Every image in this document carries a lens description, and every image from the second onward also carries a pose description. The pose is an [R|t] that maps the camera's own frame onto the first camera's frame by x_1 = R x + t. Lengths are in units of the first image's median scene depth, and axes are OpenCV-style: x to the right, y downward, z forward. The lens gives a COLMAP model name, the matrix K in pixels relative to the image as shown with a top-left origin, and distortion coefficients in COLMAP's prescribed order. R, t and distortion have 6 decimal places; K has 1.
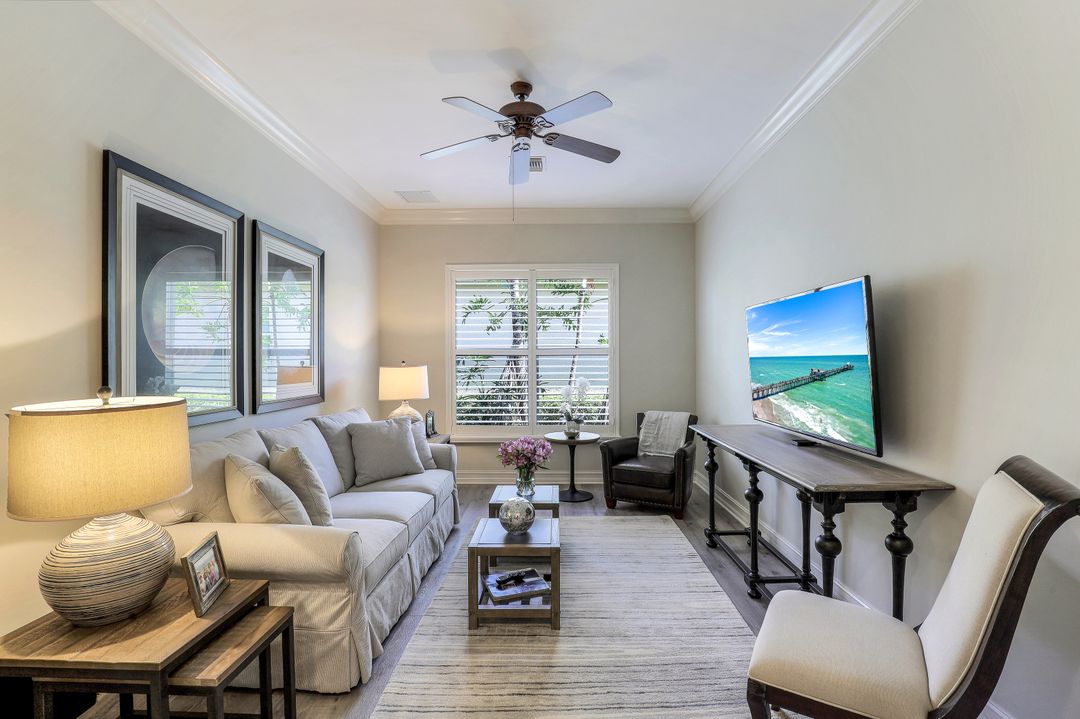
lens RADIAL K [[506.2, 0, 540.5], [0, 506.2, 366.8], [0, 0, 1]] dist [-0.031527, 0.000171]
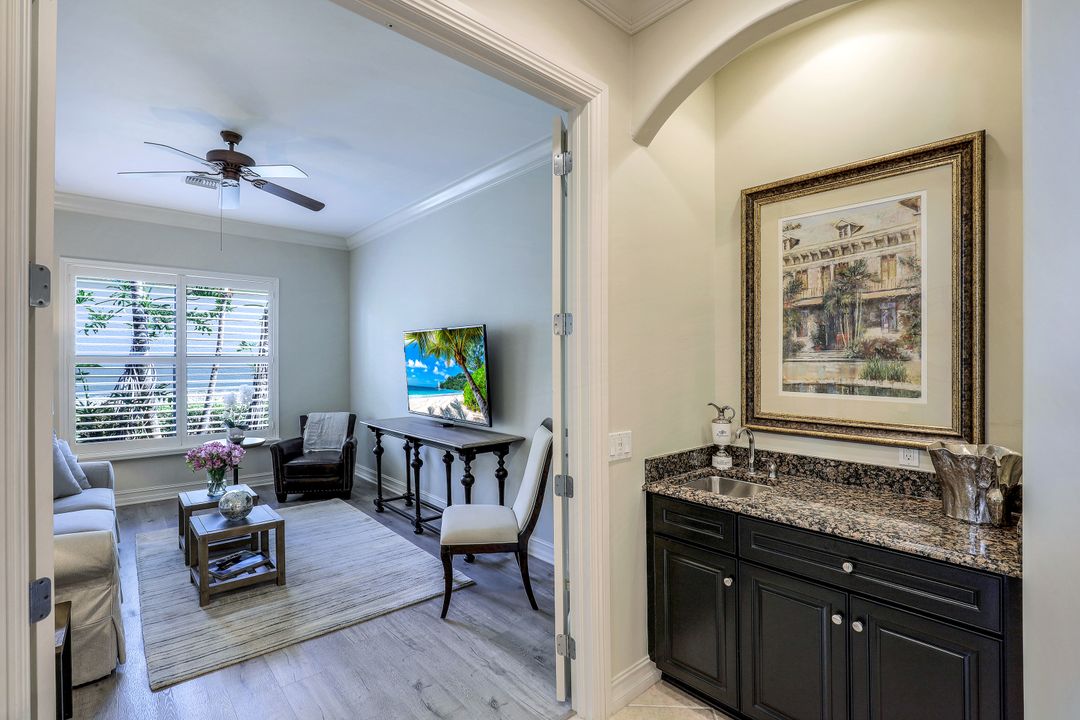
lens RADIAL K [[506.9, 0, 556.8], [0, 506.9, 362.5], [0, 0, 1]] dist [-0.026820, -0.000218]
pose [[0.725154, 0.002316, 0.688583, -0.282901], [0.004828, 0.999953, -0.008448, -0.023785], [-0.688570, 0.009451, 0.725108, -0.339648]]
